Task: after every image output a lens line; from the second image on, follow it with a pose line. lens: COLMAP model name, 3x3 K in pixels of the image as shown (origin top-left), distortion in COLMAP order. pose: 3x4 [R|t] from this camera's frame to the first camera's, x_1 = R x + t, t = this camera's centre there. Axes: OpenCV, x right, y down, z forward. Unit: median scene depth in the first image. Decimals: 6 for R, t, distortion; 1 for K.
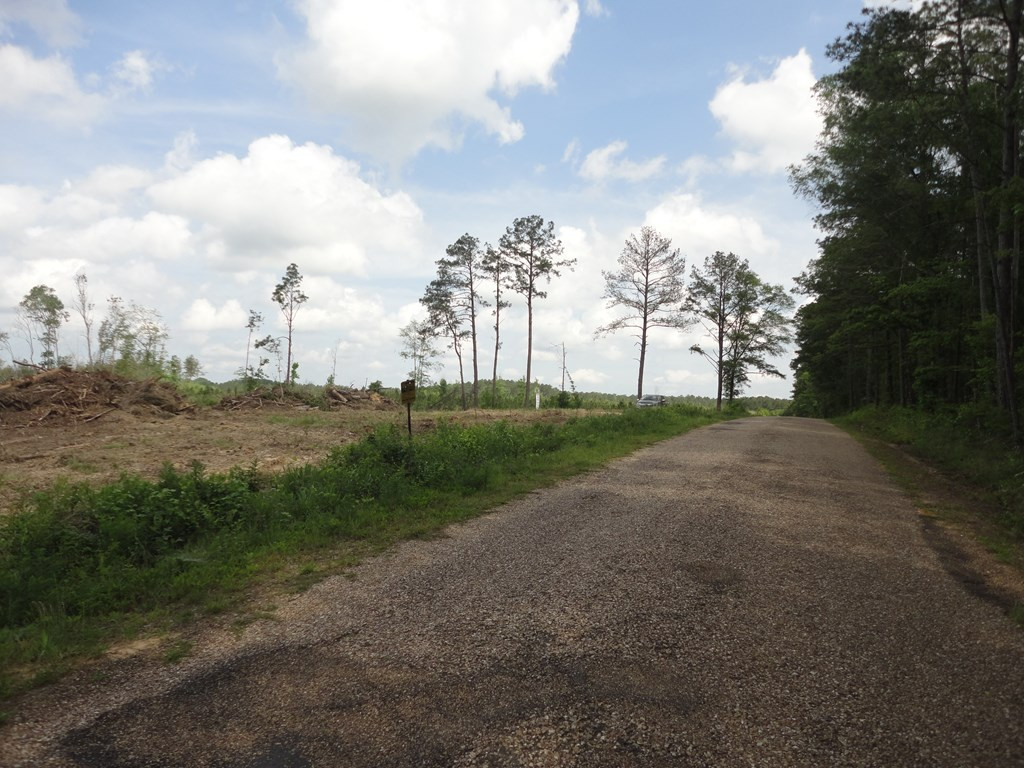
lens RADIAL K [[740.9, 0, 512.9], [0, 740.9, 375.8], [0, 0, 1]] dist [0.005906, -0.000898]
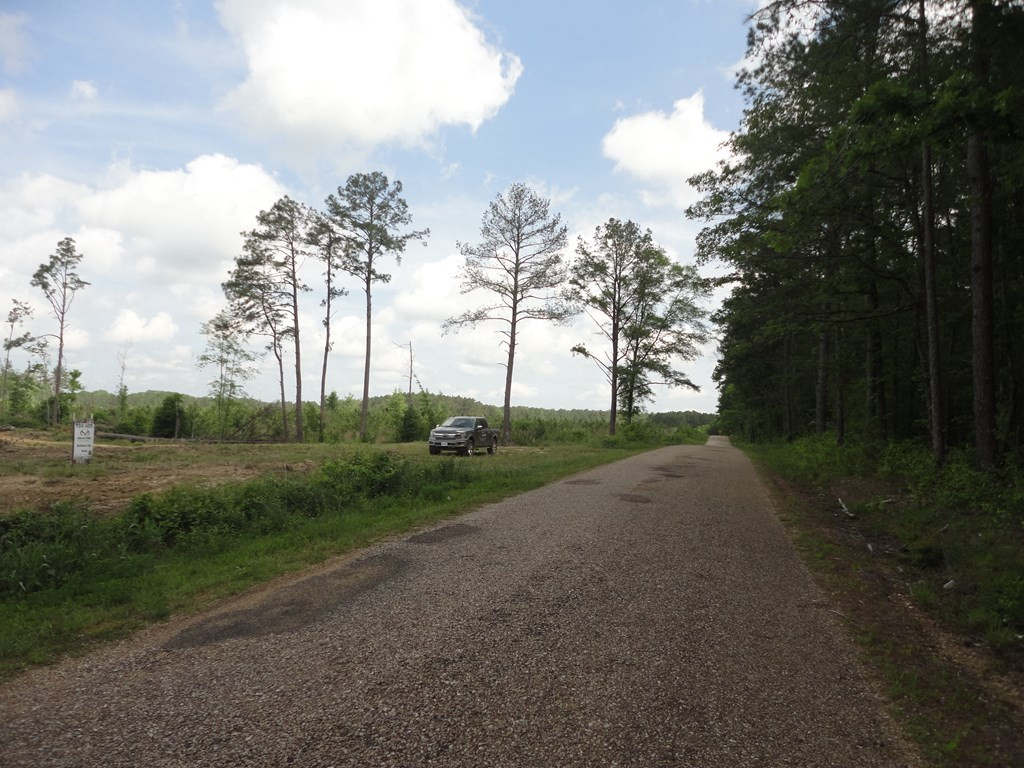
lens RADIAL K [[746.5, 0, 512.0], [0, 746.5, 384.0], [0, 0, 1]] dist [-0.012052, -0.001731]
pose [[0.996204, 0.002872, 0.087004, 0.111965], [-0.002225, 0.999969, -0.007538, 0.002605], [-0.087023, 0.007316, 0.996179, 0.267461]]
